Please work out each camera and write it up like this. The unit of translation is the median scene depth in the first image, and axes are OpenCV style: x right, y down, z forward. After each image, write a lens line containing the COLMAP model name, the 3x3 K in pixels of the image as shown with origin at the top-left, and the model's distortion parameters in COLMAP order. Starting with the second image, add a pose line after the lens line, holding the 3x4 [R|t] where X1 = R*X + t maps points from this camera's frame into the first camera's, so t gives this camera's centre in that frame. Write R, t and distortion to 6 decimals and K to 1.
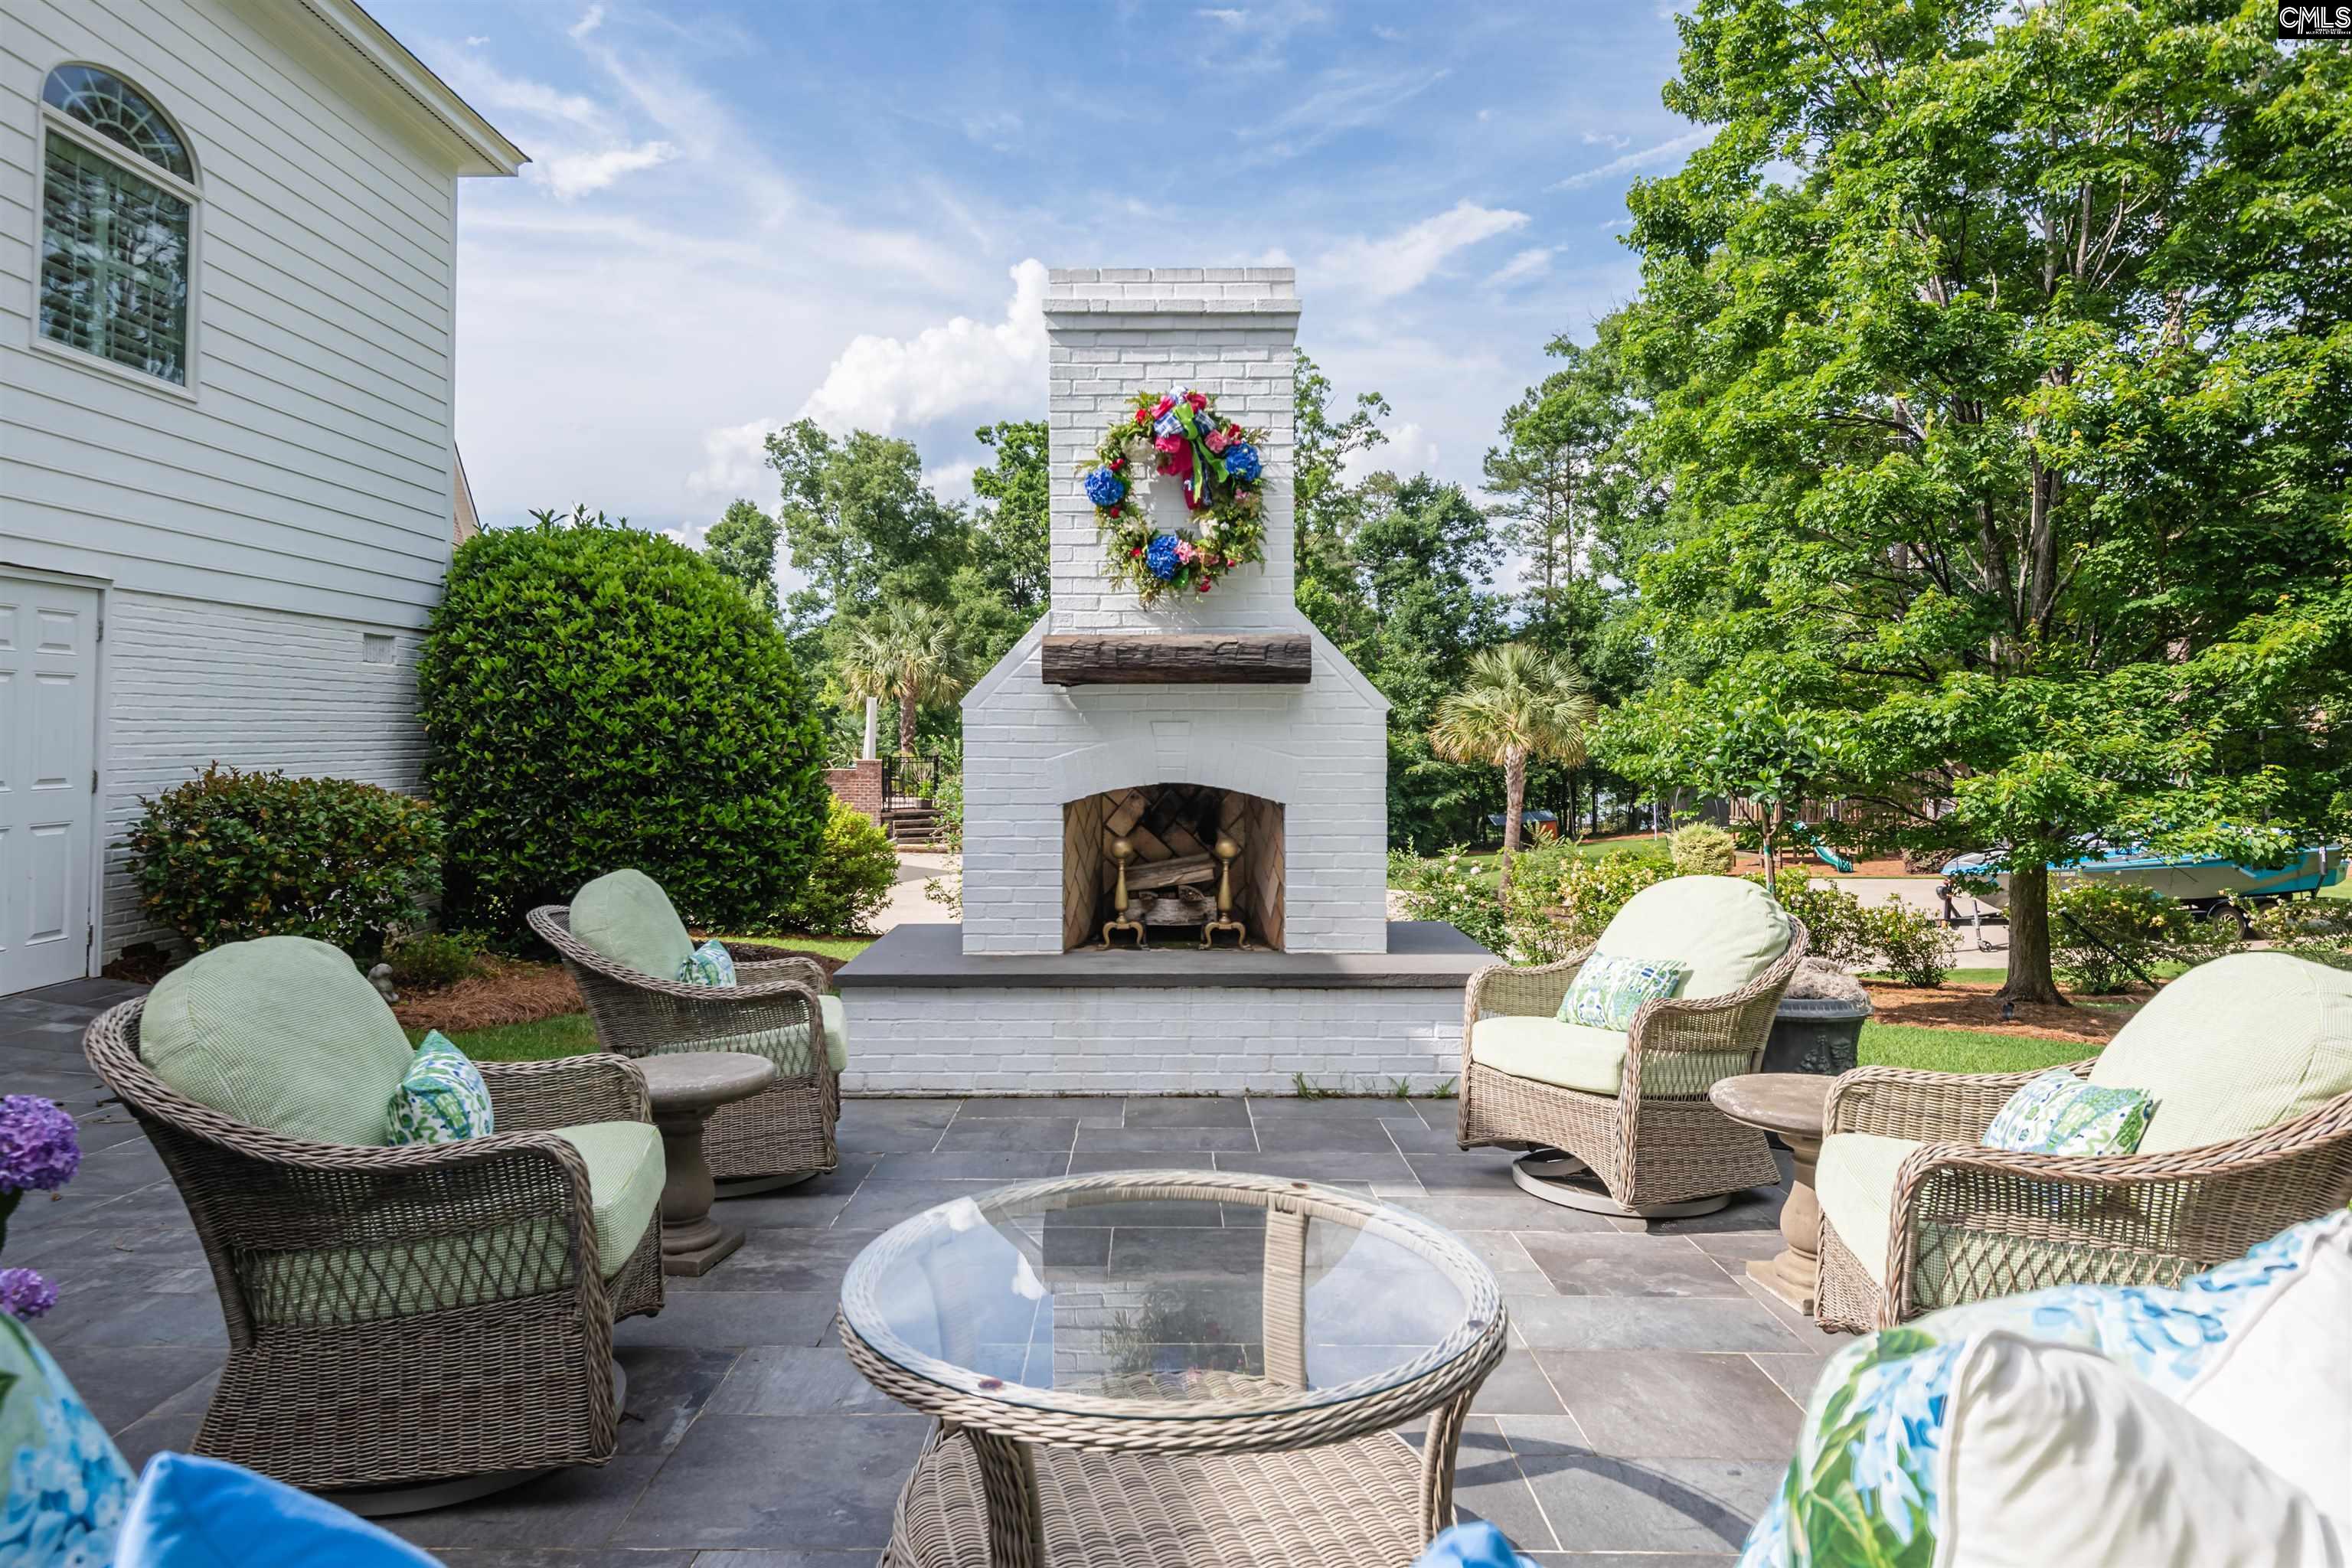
lens RADIAL K [[1372.2, 0, 1163.3], [0, 1372.2, 681.9], [0, 0, 1]] dist [-0.002956, -0.006745]
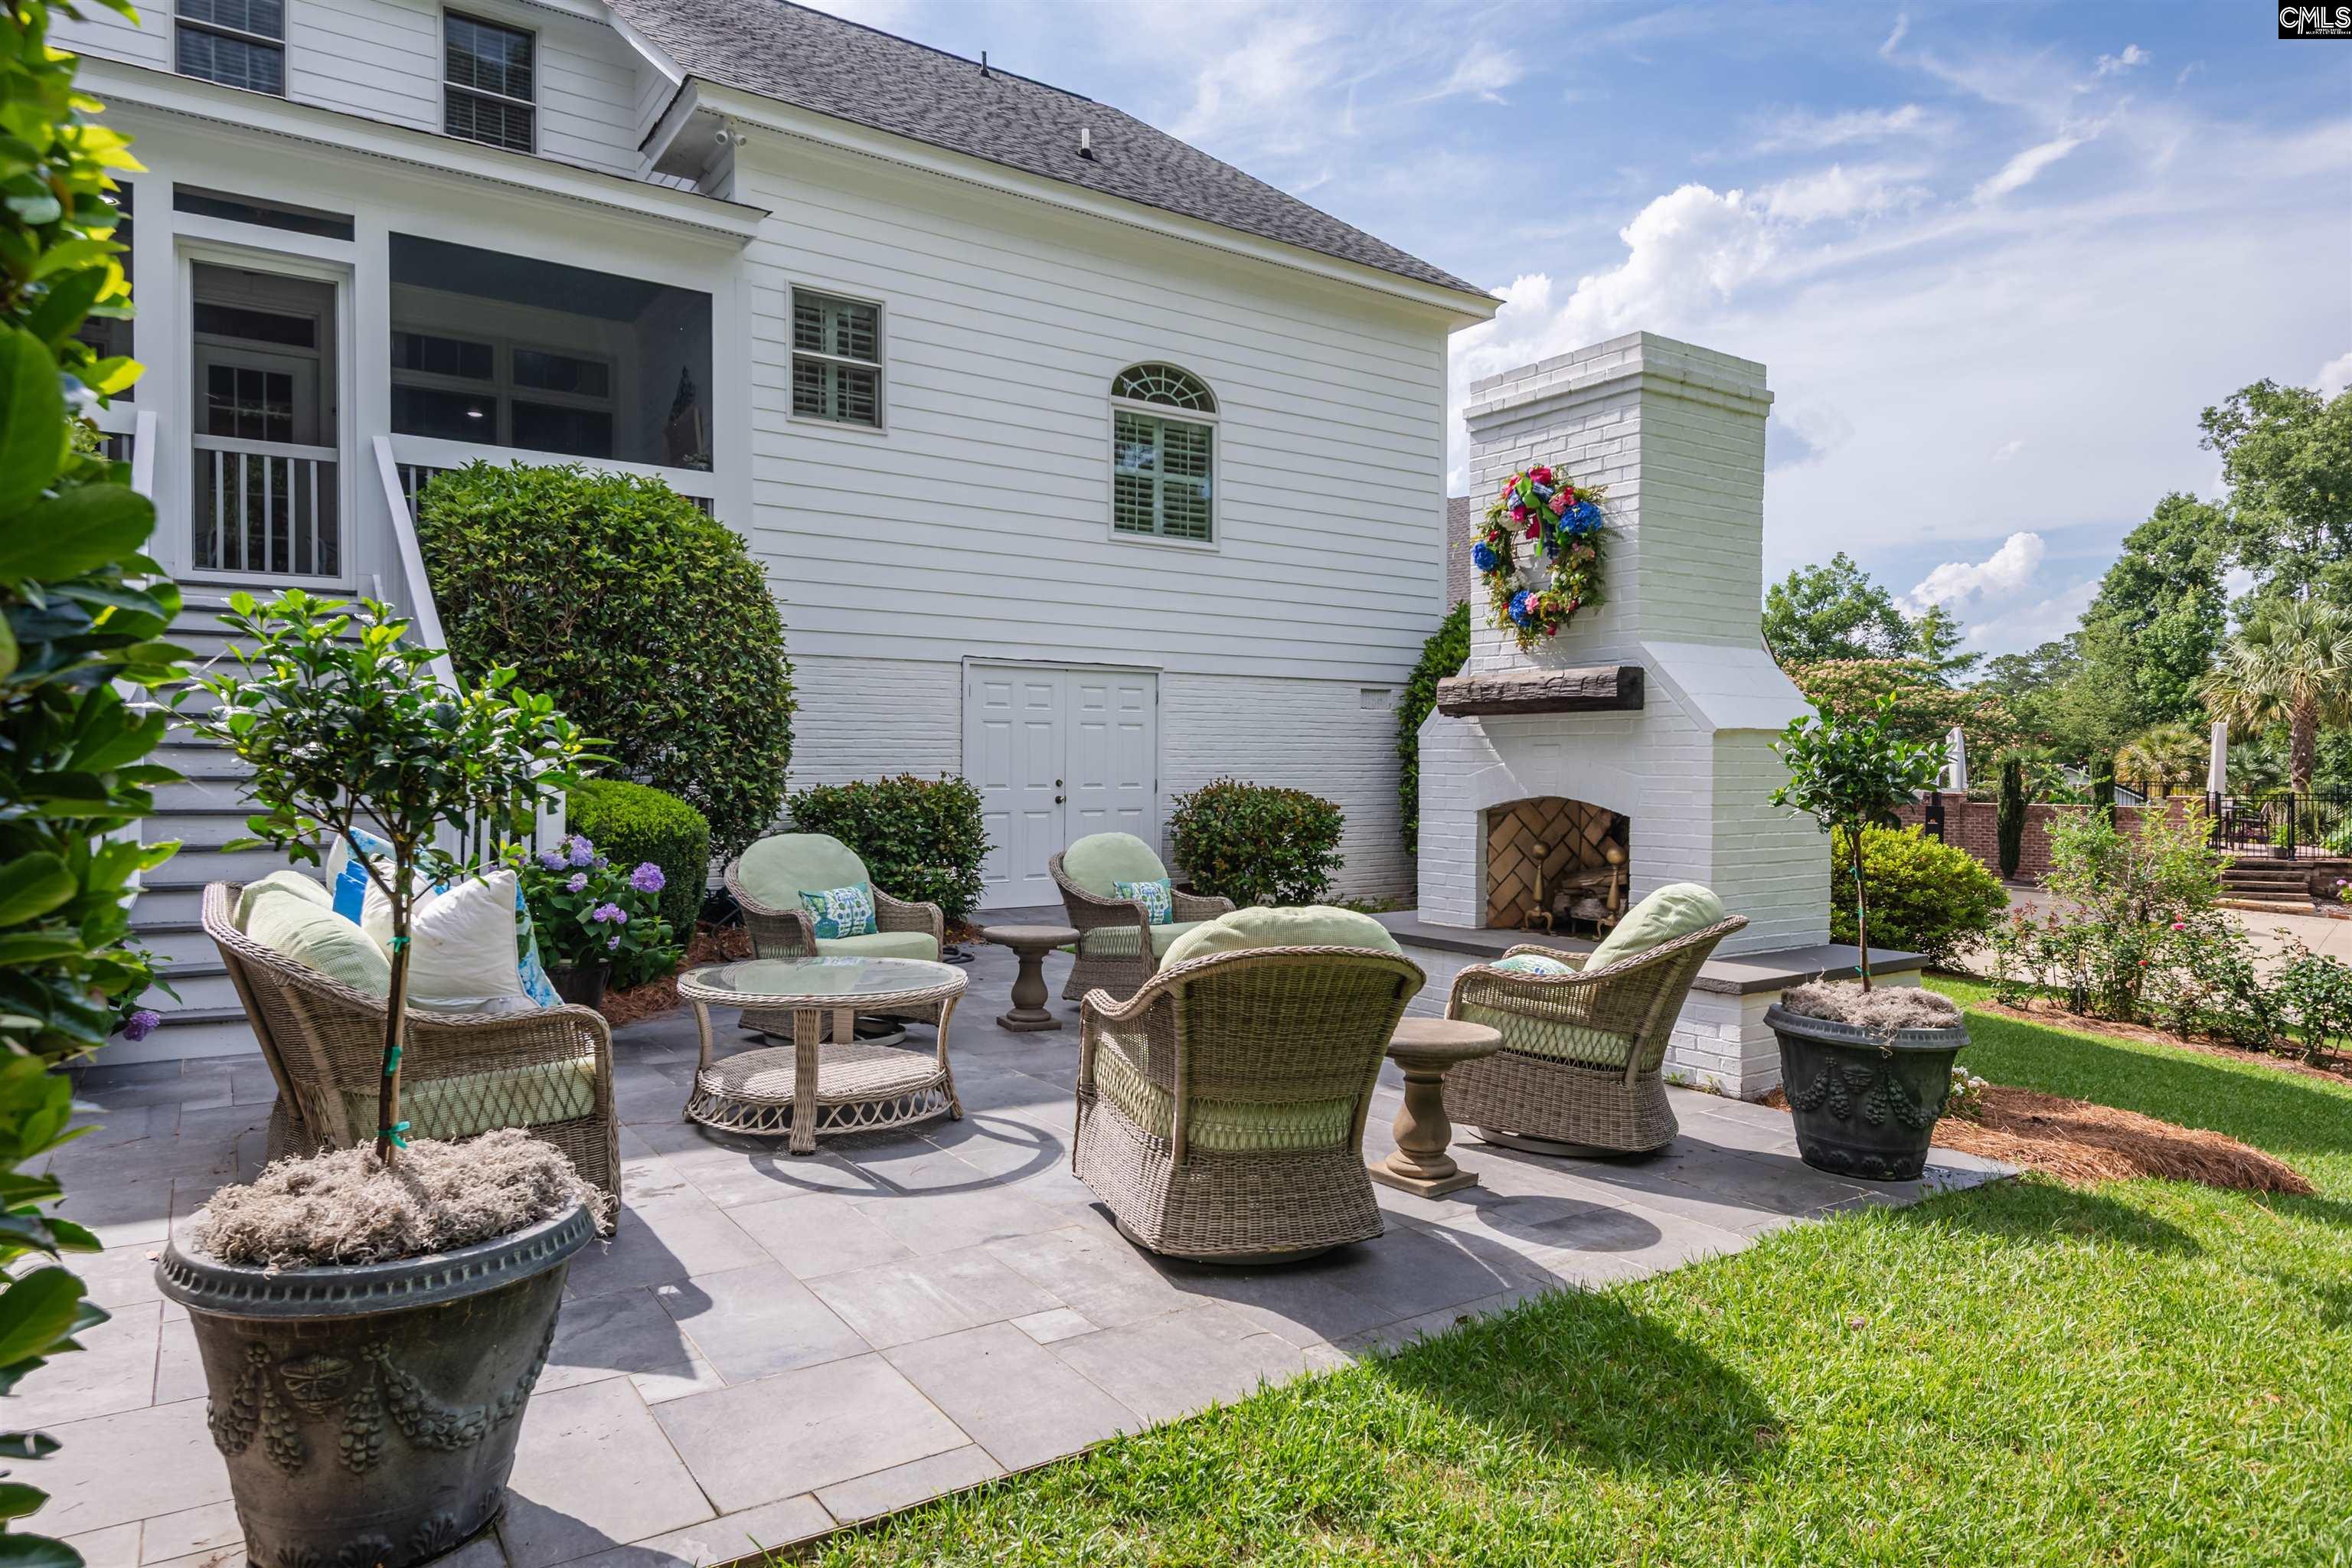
lens RADIAL K [[1372.2, 0, 1177.6], [0, 1372.2, 785.3], [0, 0, 1]] dist [-0.002956, -0.006745]
pose [[0.567470, 0.015127, -0.823255, 0.593629], [0.027146, 0.998944, 0.037067, 0.008254], [0.822946, -0.043382, 0.566460, 0.043457]]
